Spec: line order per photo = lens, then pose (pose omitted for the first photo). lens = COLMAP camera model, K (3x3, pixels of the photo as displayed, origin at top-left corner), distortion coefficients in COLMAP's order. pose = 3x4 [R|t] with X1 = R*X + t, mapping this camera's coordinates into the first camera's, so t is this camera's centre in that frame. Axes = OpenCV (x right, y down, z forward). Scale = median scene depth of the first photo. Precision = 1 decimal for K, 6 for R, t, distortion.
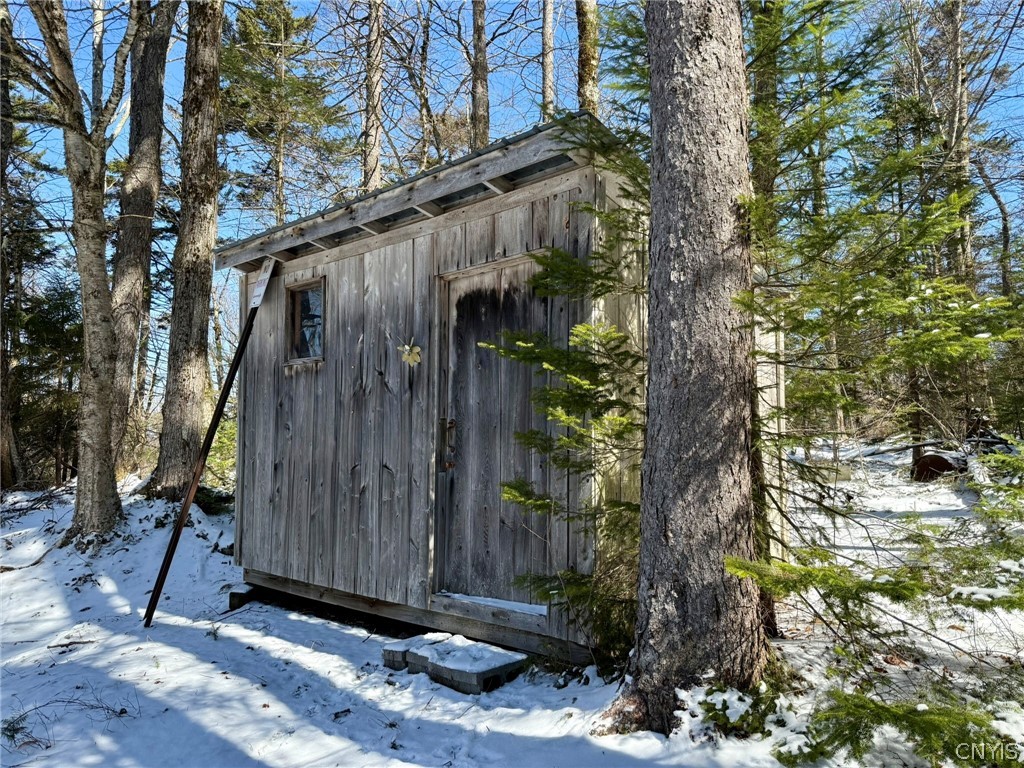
lens RADIAL K [[708.0, 0, 514.0], [0, 708.0, 386.0], [0, 0, 1]] dist [0.051166, -0.062492]
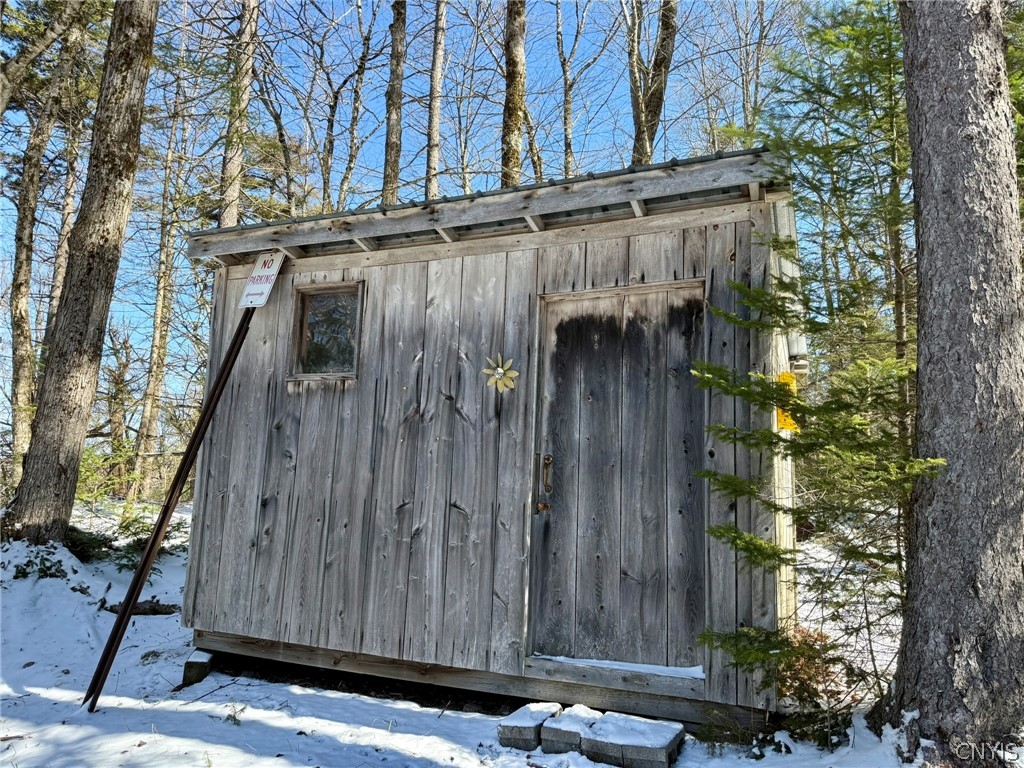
lens RADIAL K [[708.0, 0, 483.5], [0, 708.0, 391.3], [0, 0, 1]] dist [0.051166, -0.062492]
pose [[0.948438, 0.087639, 0.304606, -0.421093], [-0.066456, 0.994637, -0.079249, 0.040712], [-0.309918, 0.054920, 0.949176, 0.164621]]
